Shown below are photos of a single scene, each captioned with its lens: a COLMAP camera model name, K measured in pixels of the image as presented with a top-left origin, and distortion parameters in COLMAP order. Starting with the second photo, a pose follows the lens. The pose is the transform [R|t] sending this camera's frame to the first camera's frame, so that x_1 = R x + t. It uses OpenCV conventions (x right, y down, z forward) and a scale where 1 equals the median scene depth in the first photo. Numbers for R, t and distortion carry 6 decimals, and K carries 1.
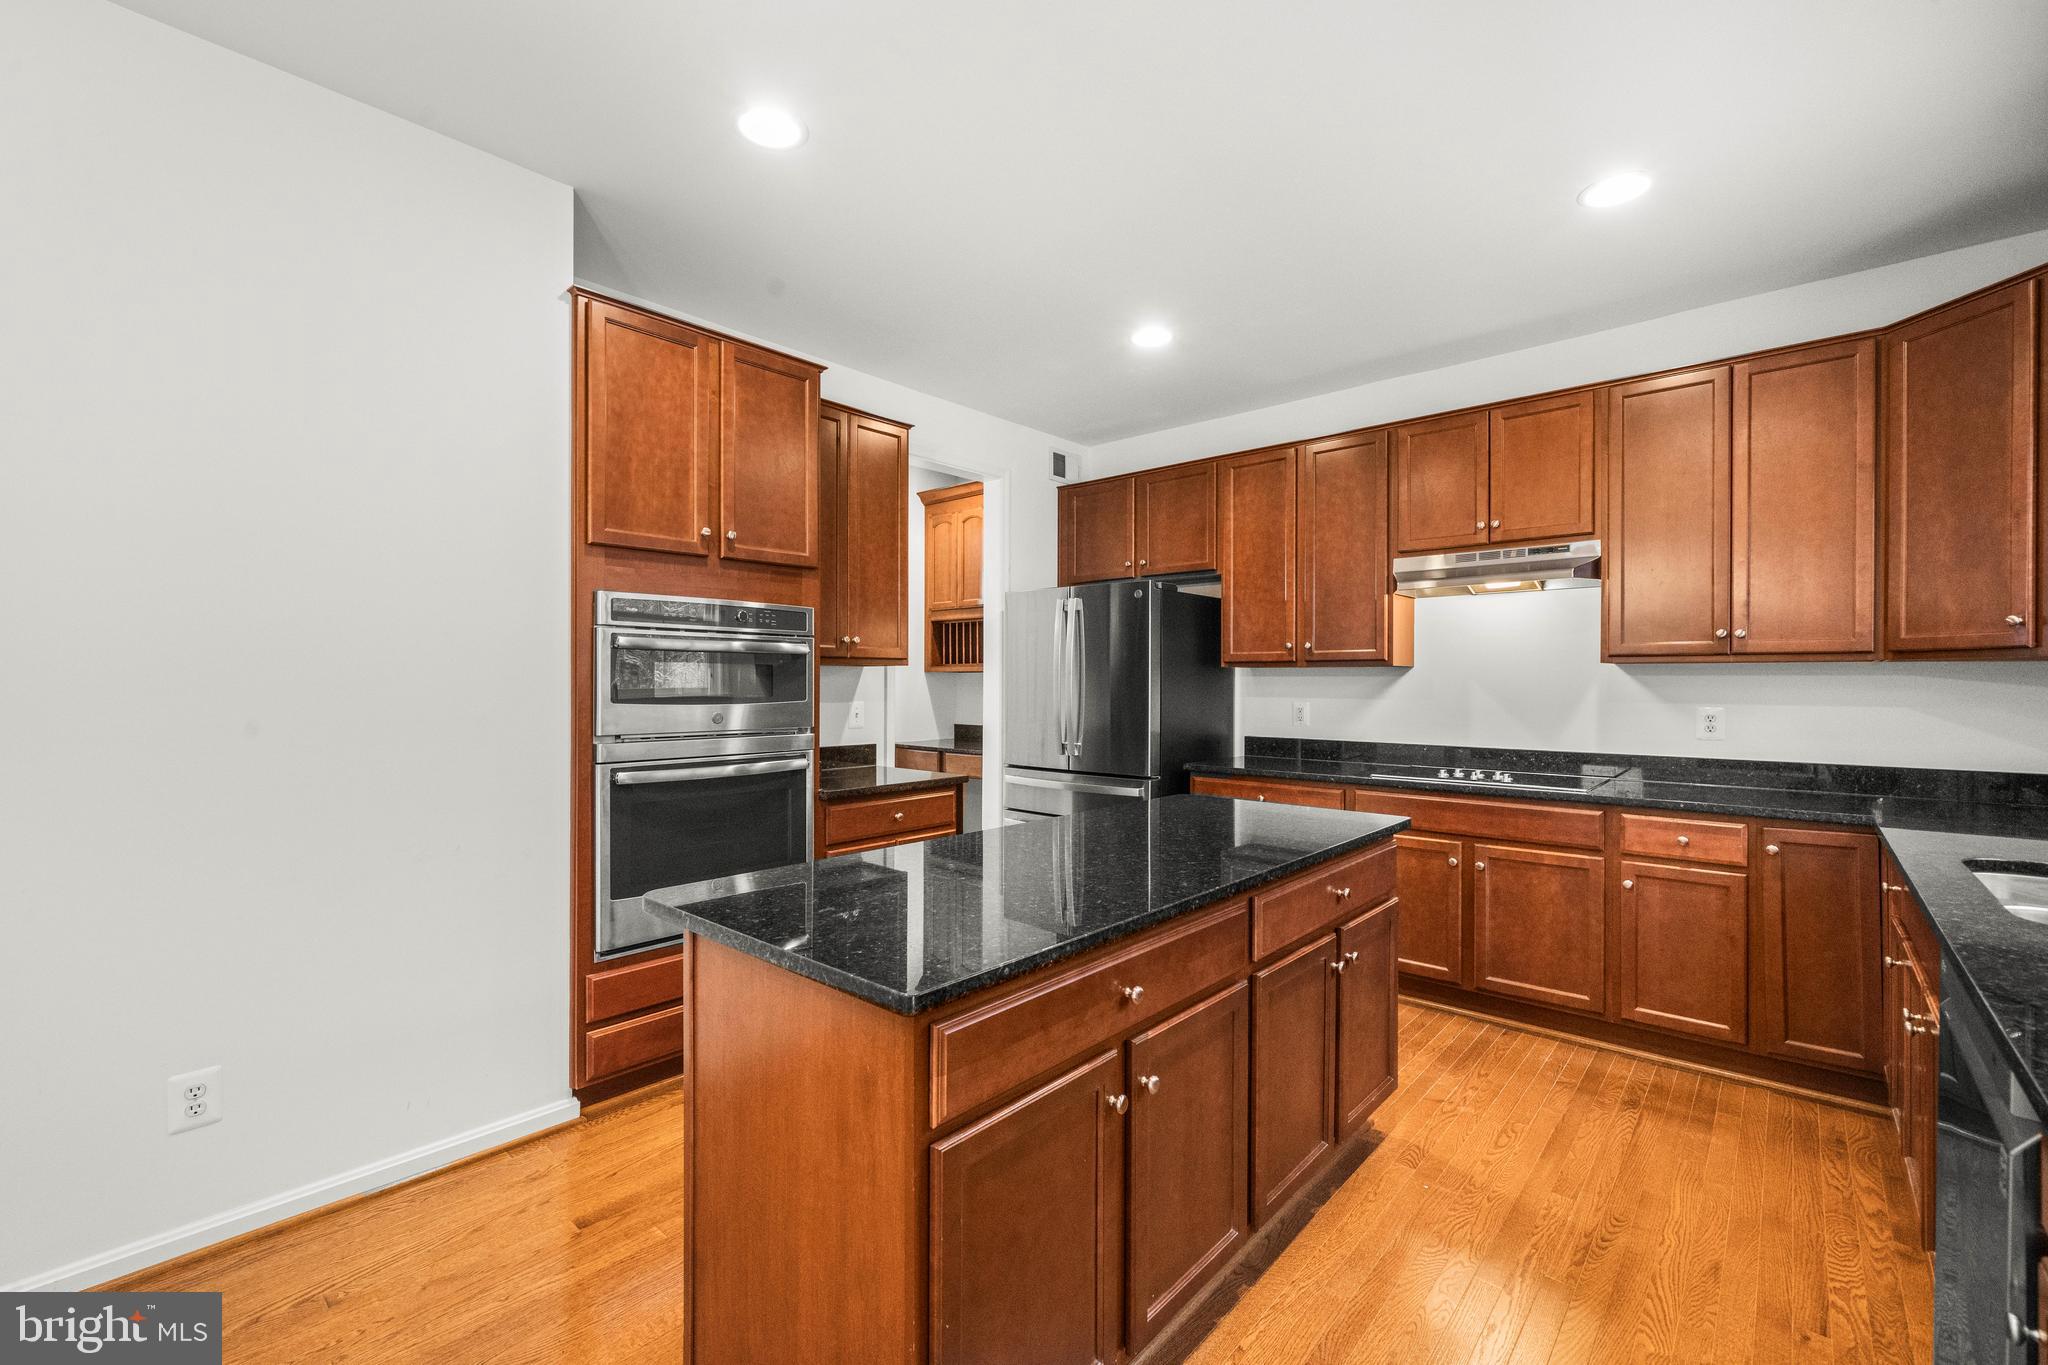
lens RADIAL K [[856.2, 0, 1024.0], [0, 856.2, 682.5], [0, 0, 1]] dist [-0.001059, 0.000047]
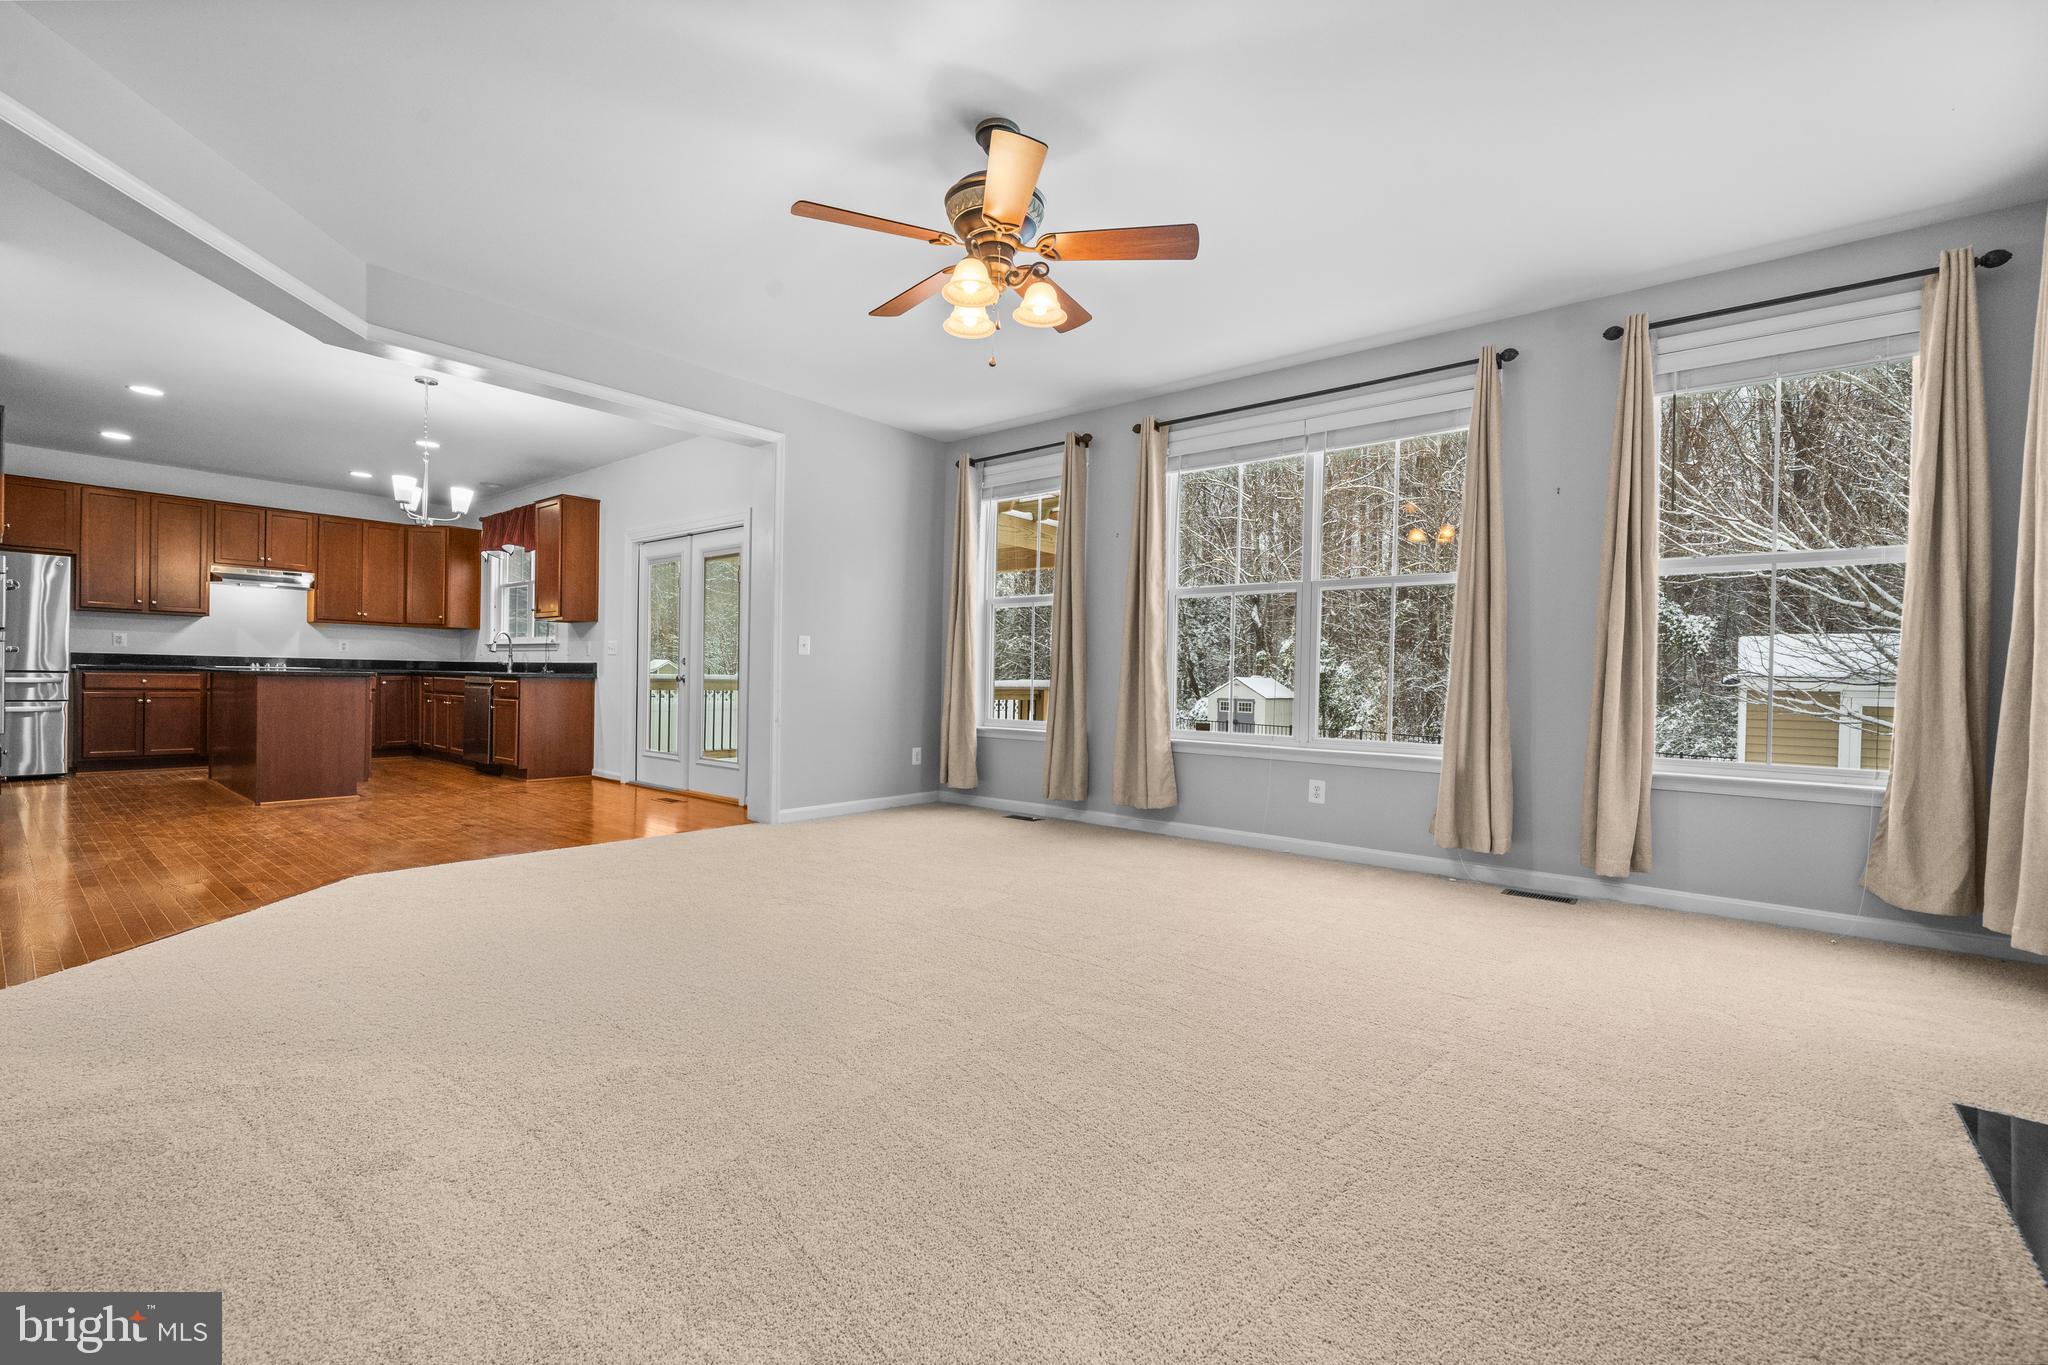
lens RADIAL K [[869.4, 0, 989.8], [0, 869.4, 679.3], [0, 0, 1]] dist [0.001045, 0.000290]
pose [[-0.010190, -0.004231, 0.999939, -2.062934], [-0.022382, 0.999741, 0.004002, 0.100450], [-0.999698, -0.022340, -0.010282, -1.058889]]
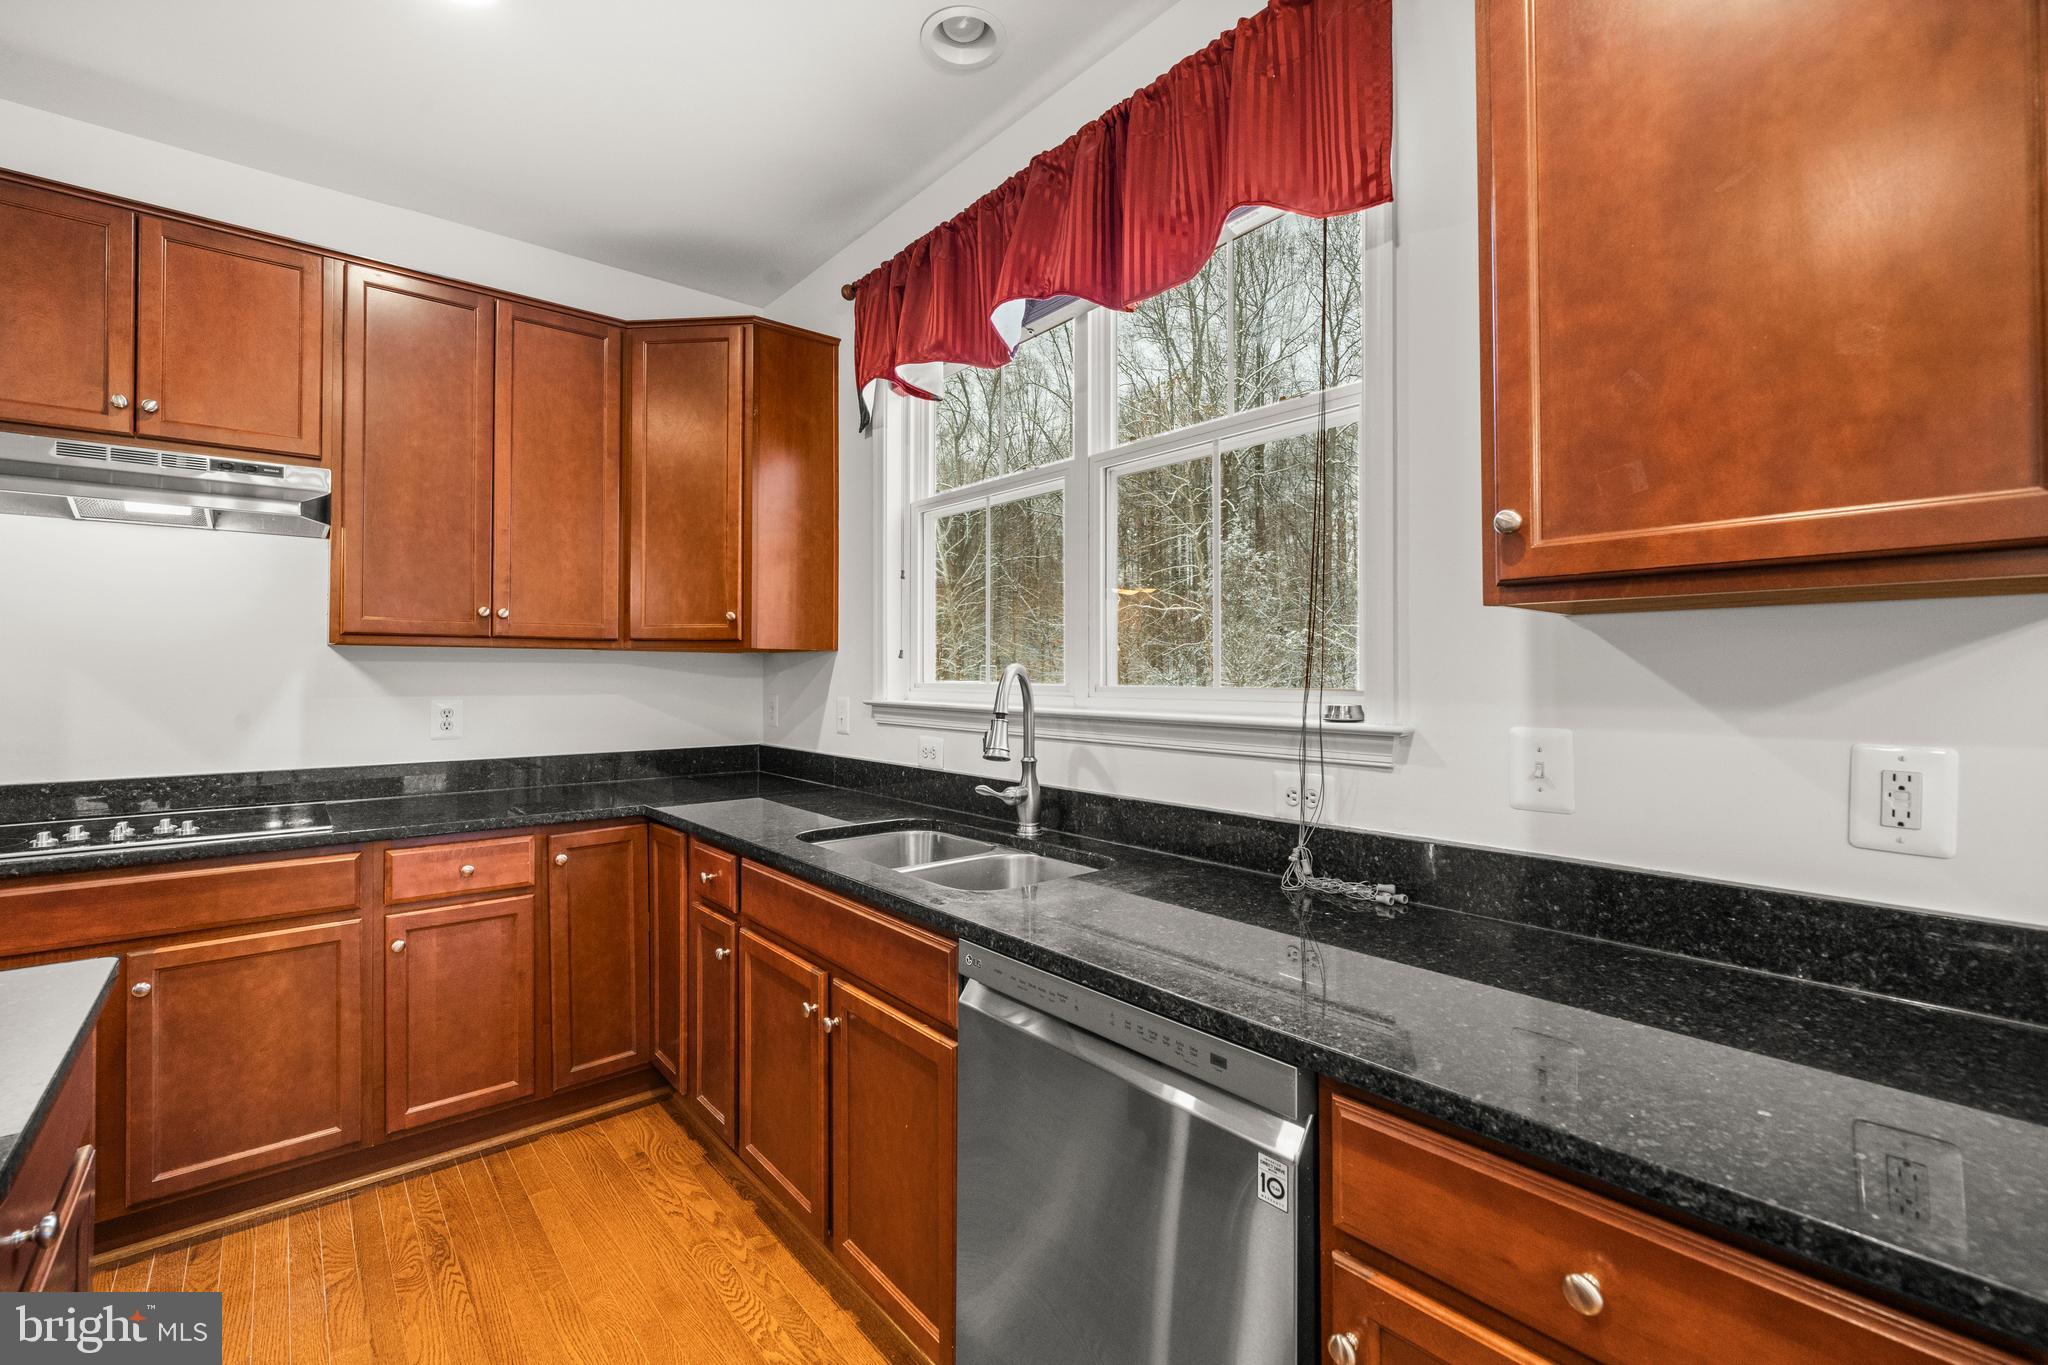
lens RADIAL K [[873.1, 0, 995.3], [0, 873.1, 663.4], [0, 0, 1]] dist [-0.001669, -0.000378]
pose [[0.148073, 0.008338, 0.988941, 0.040386], [-0.000745, 0.999965, -0.008320, 0.000102], [-0.988976, 0.000496, 0.148074, 0.362142]]
